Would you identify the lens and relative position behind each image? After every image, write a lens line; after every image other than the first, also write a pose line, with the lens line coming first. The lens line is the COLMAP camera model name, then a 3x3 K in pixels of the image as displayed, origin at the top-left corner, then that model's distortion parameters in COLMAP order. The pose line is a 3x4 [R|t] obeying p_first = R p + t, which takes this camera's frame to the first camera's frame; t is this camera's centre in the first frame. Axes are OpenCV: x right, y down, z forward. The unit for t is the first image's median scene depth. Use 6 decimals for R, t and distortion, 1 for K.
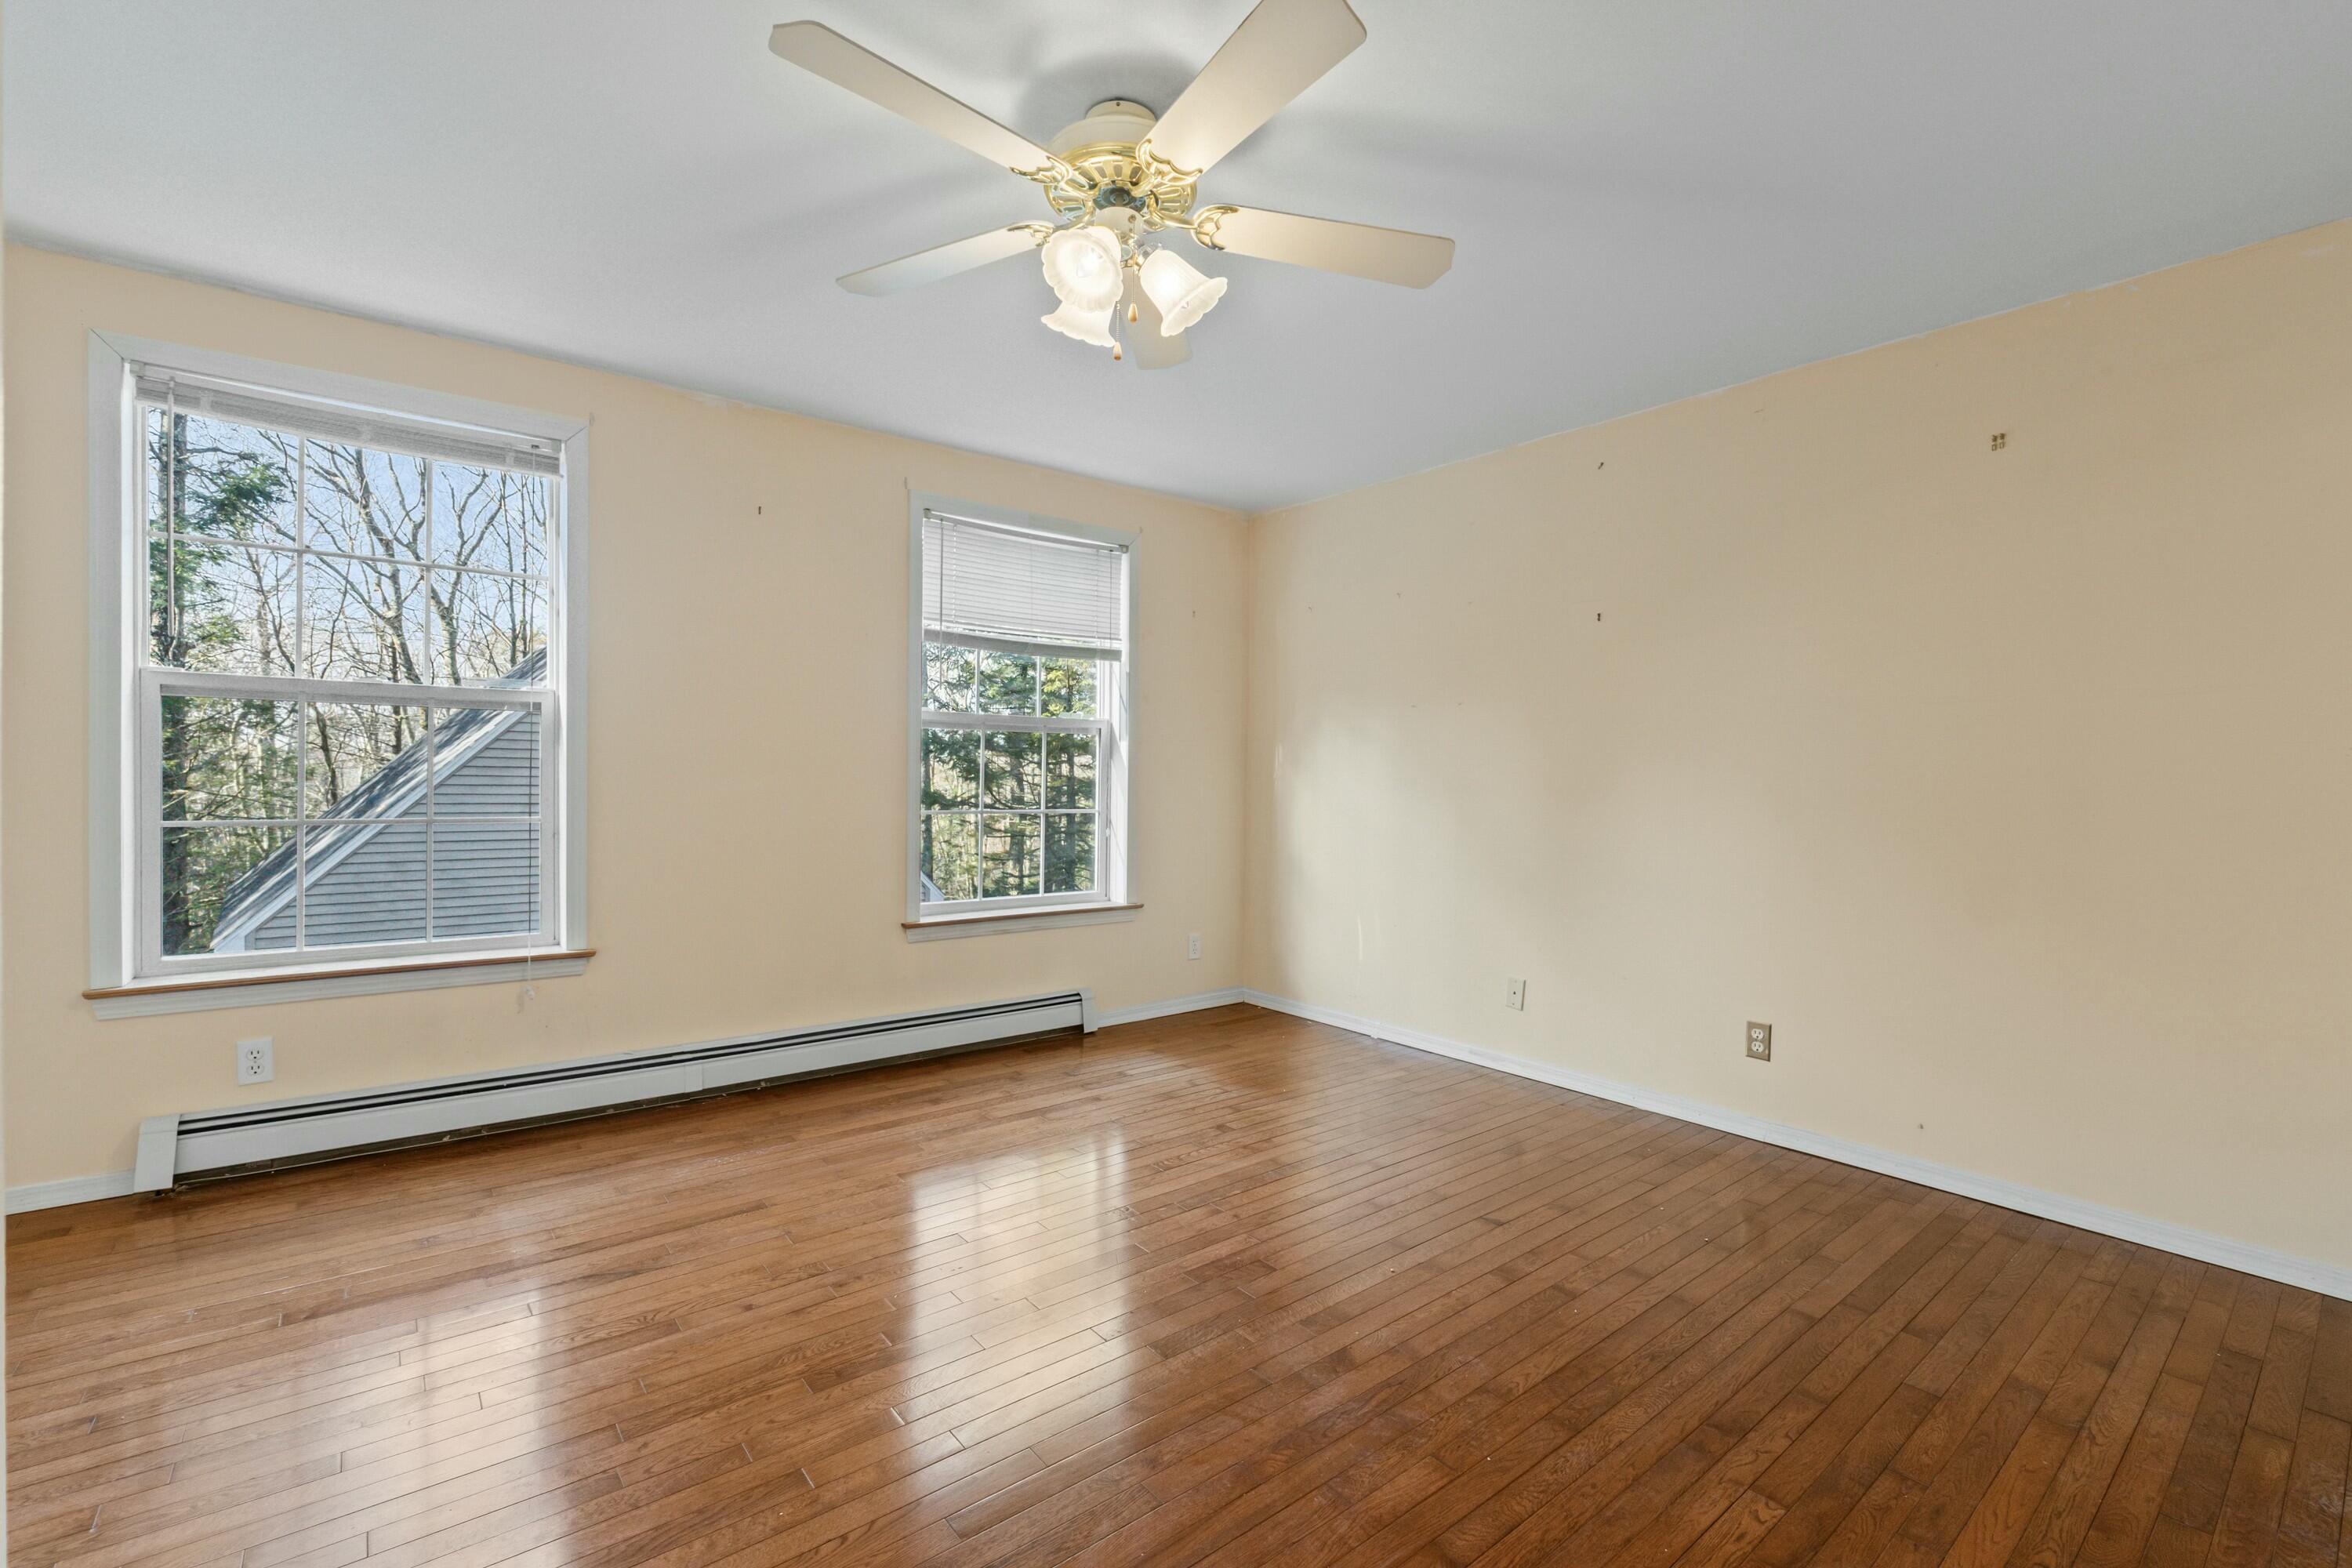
lens RADIAL K [[1000.5, 0, 1179.4], [0, 1000.5, 771.9], [0, 0, 1]] dist [-0.010710, 0.001523]
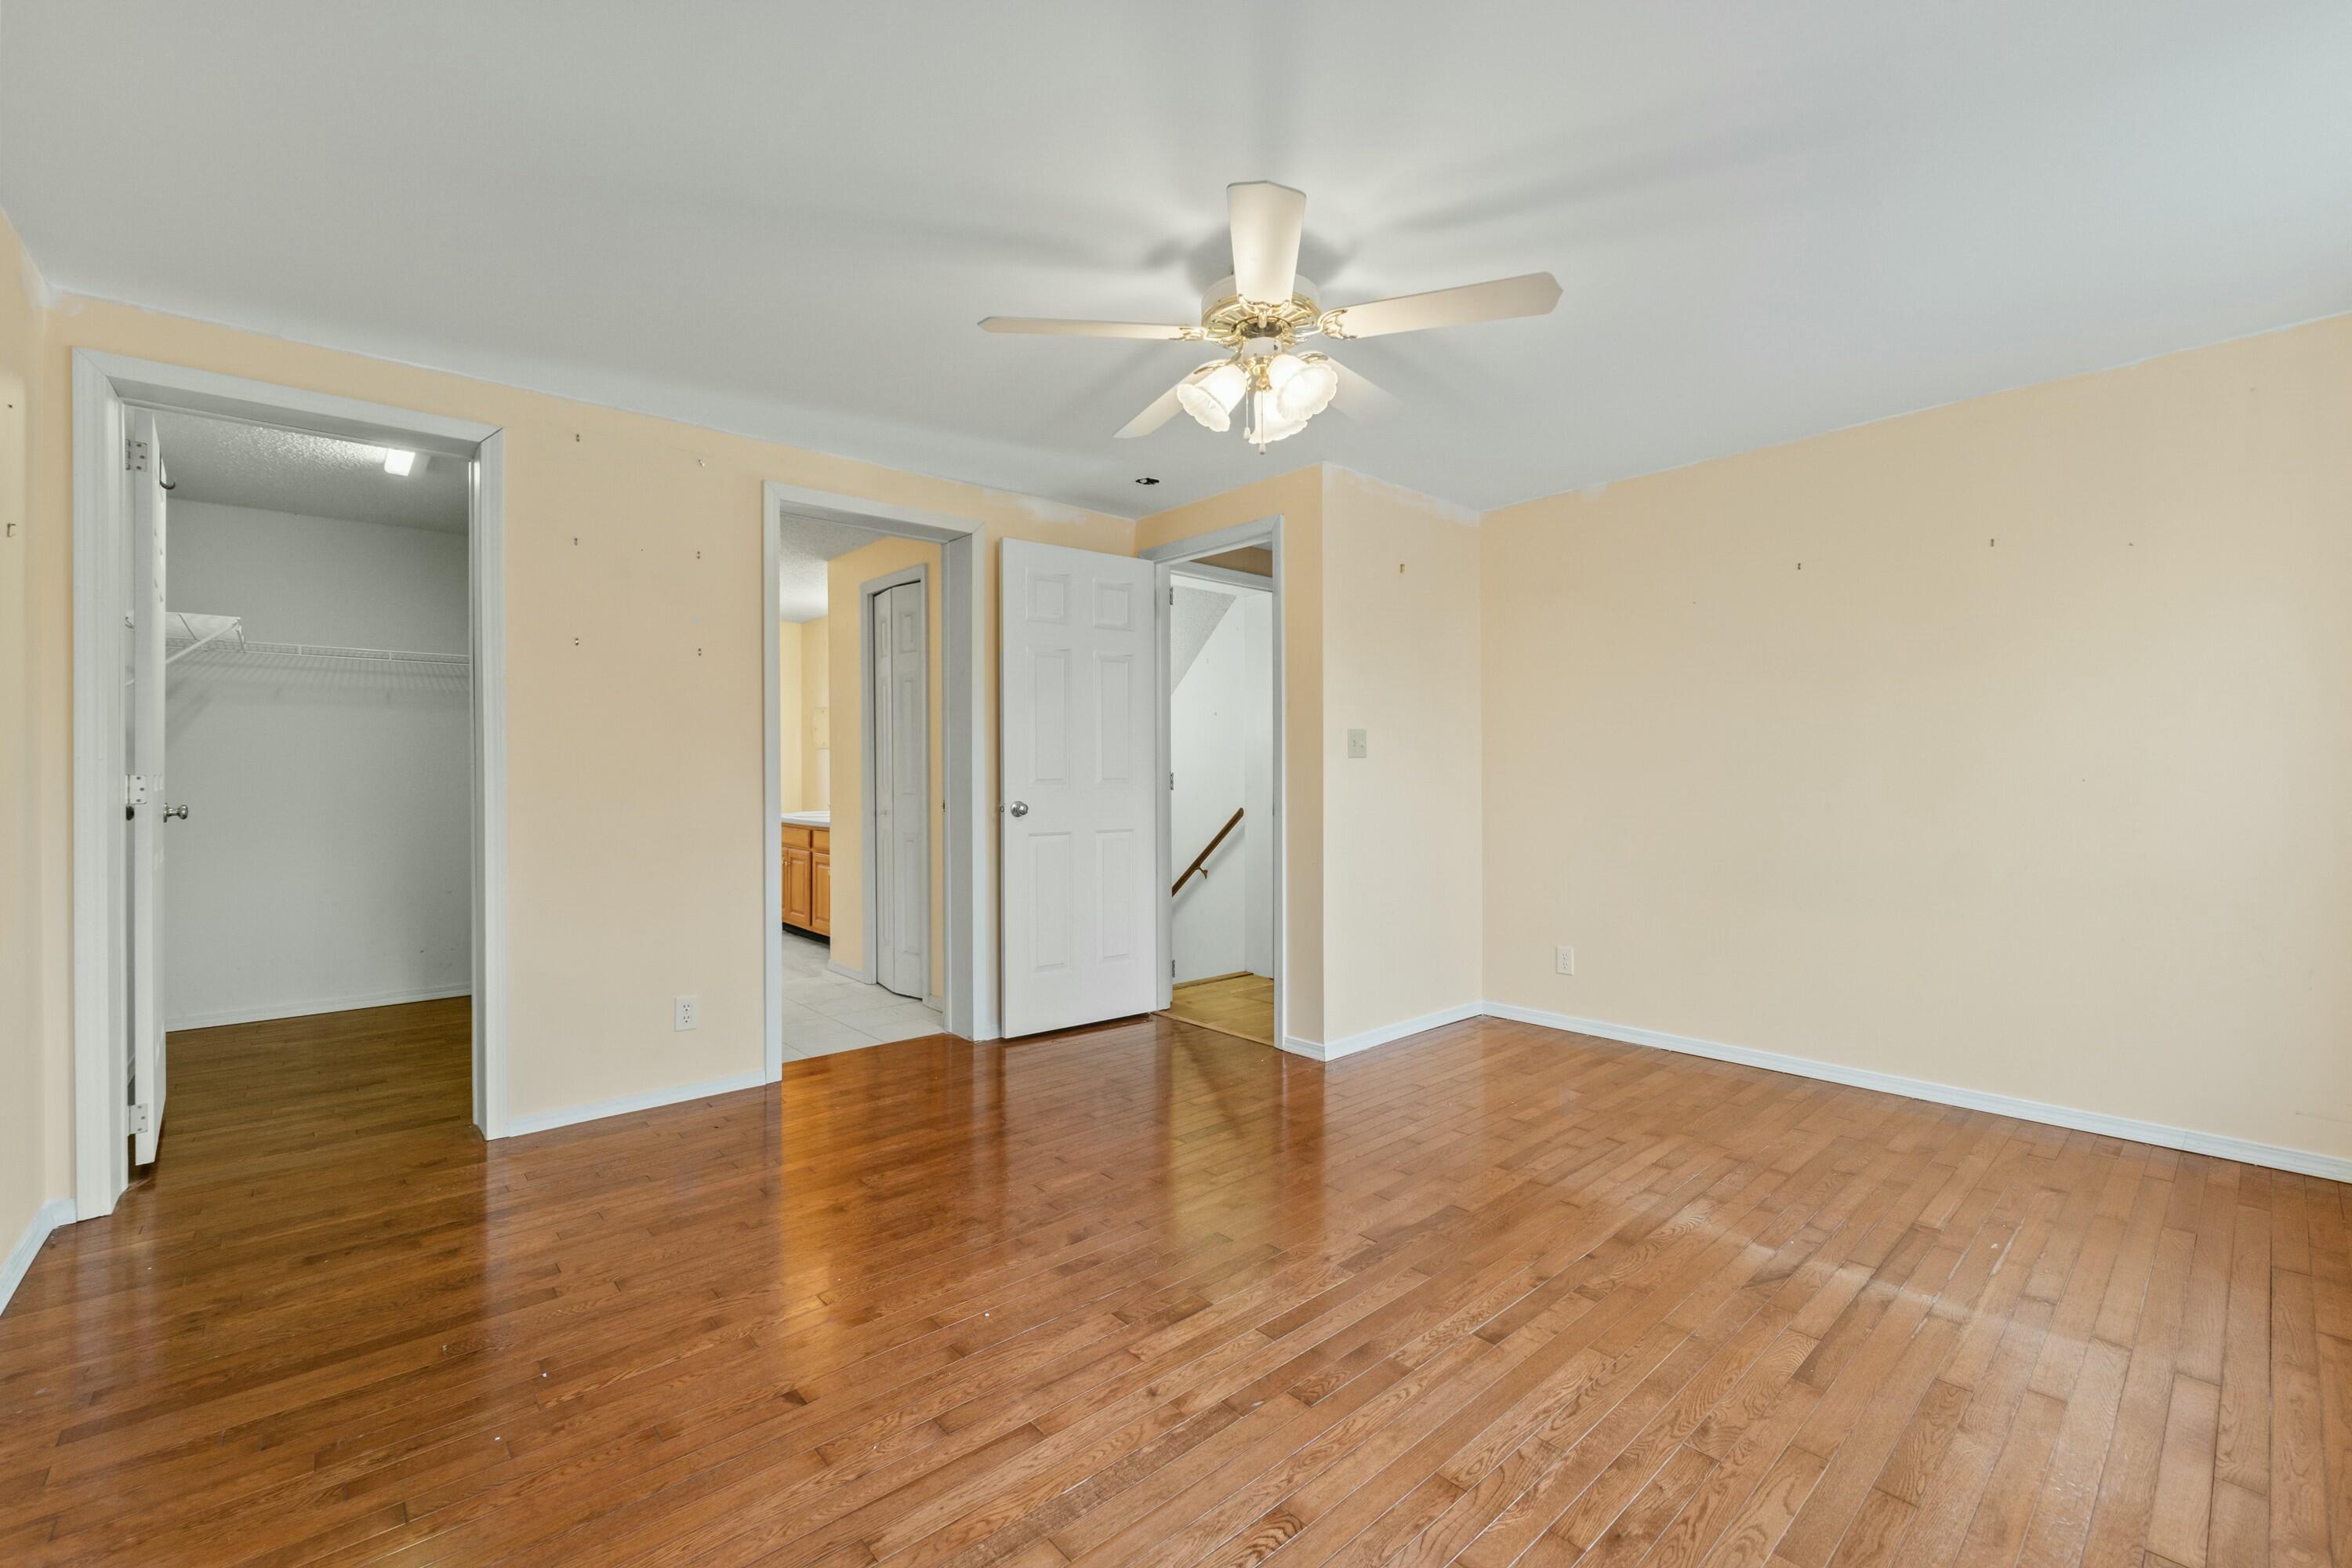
lens RADIAL K [[1000.5, 0, 1174.2], [0, 1000.5, 782.9], [0, 0, 1]] dist [-0.010710, 0.001523]
pose [[-0.997832, -0.011520, -0.064803, 0.102508], [-0.011943, 0.999910, 0.006144, -0.001662], [0.064727, 0.006905, -0.997879, 1.852060]]
